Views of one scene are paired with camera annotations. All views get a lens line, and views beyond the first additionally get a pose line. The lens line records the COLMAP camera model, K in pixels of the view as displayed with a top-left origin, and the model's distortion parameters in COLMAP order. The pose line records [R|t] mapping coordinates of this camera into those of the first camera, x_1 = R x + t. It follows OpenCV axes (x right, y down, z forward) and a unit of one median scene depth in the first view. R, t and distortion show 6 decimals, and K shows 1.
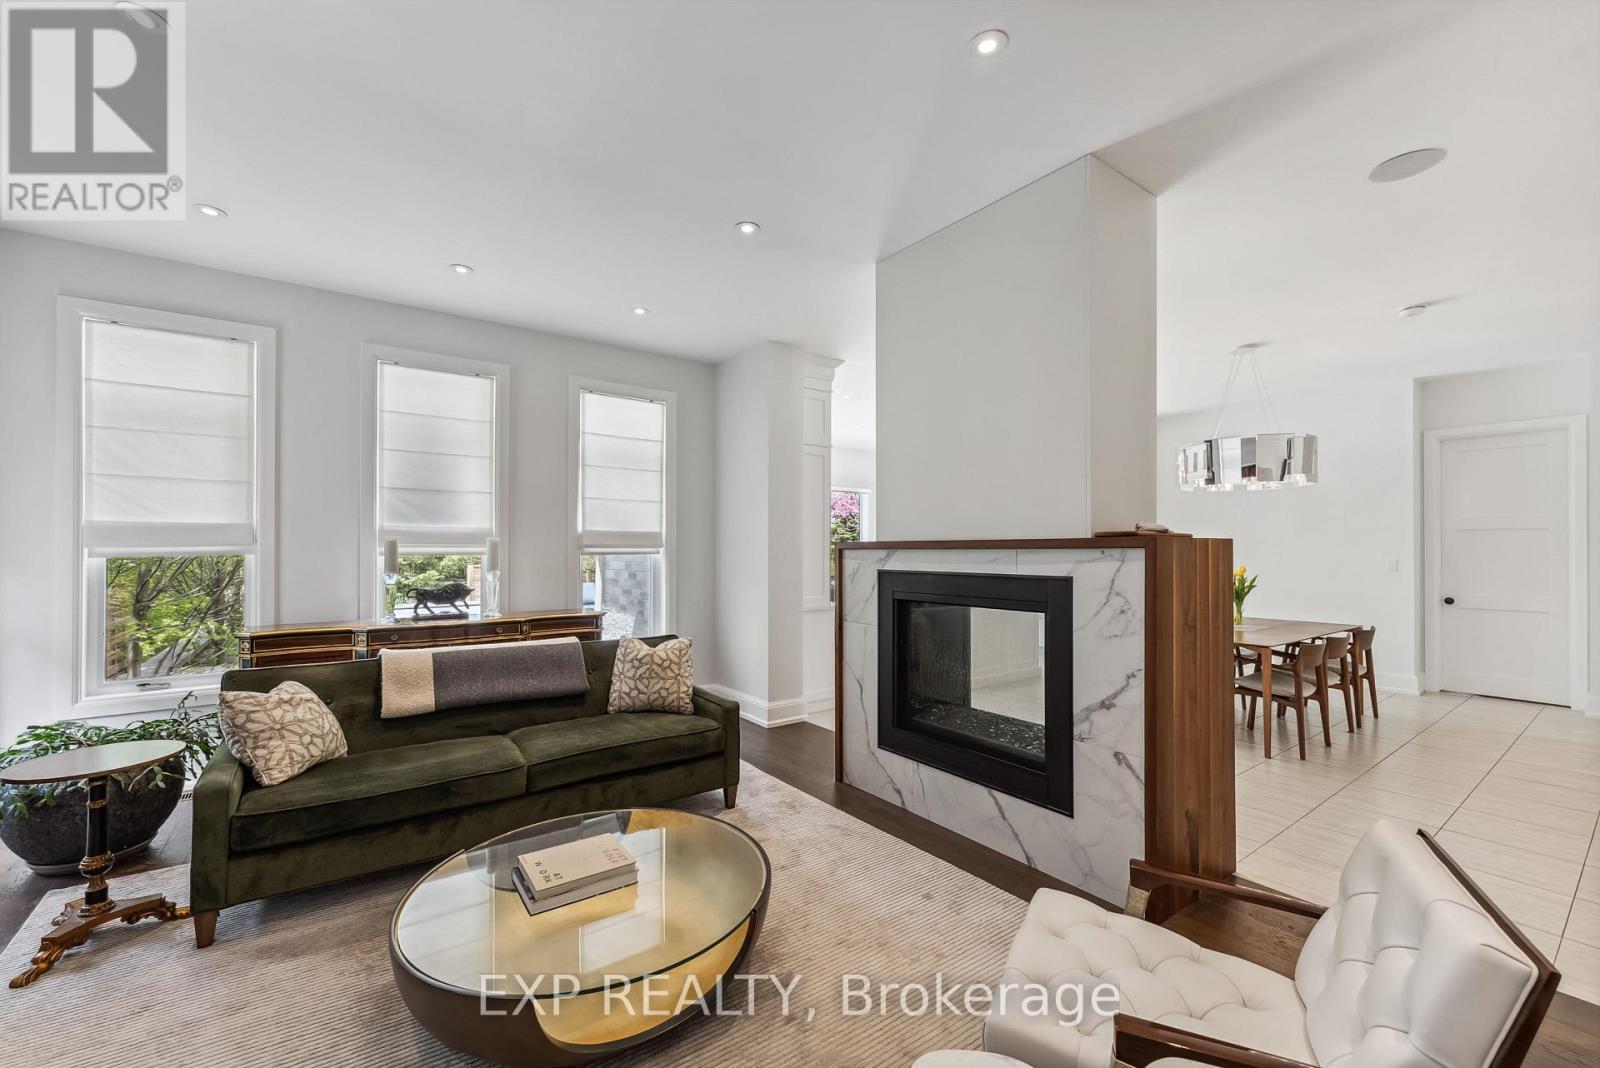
lens RADIAL K [[653.4, 0, 802.8], [0, 653.4, 539.2], [0, 0, 1]] dist [-0.000539, -0.000165]
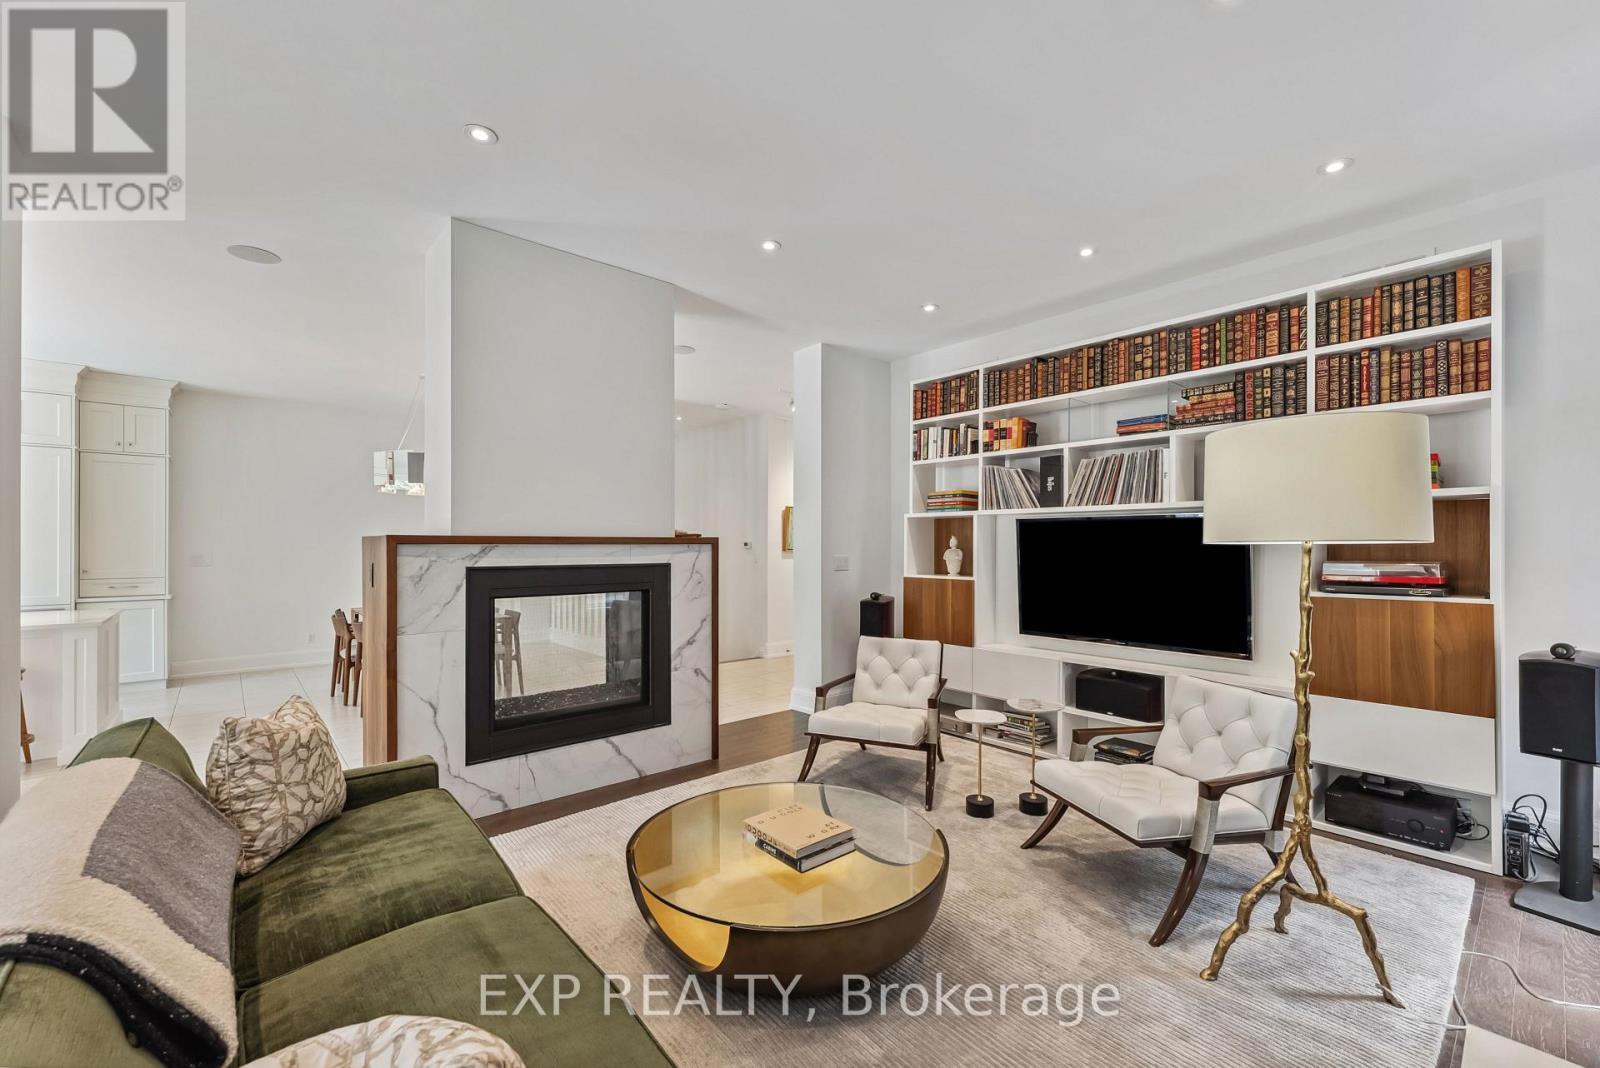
lens RADIAL K [[653.4, 0, 800.6], [0, 653.4, 543.5], [0, 0, 1]] dist [-0.000539, -0.000165]
pose [[-0.103487, 0.007860, 0.994600, -1.047539], [-0.012250, 0.999883, -0.009176, 0.021685], [-0.994555, -0.013134, -0.103379, 0.815887]]
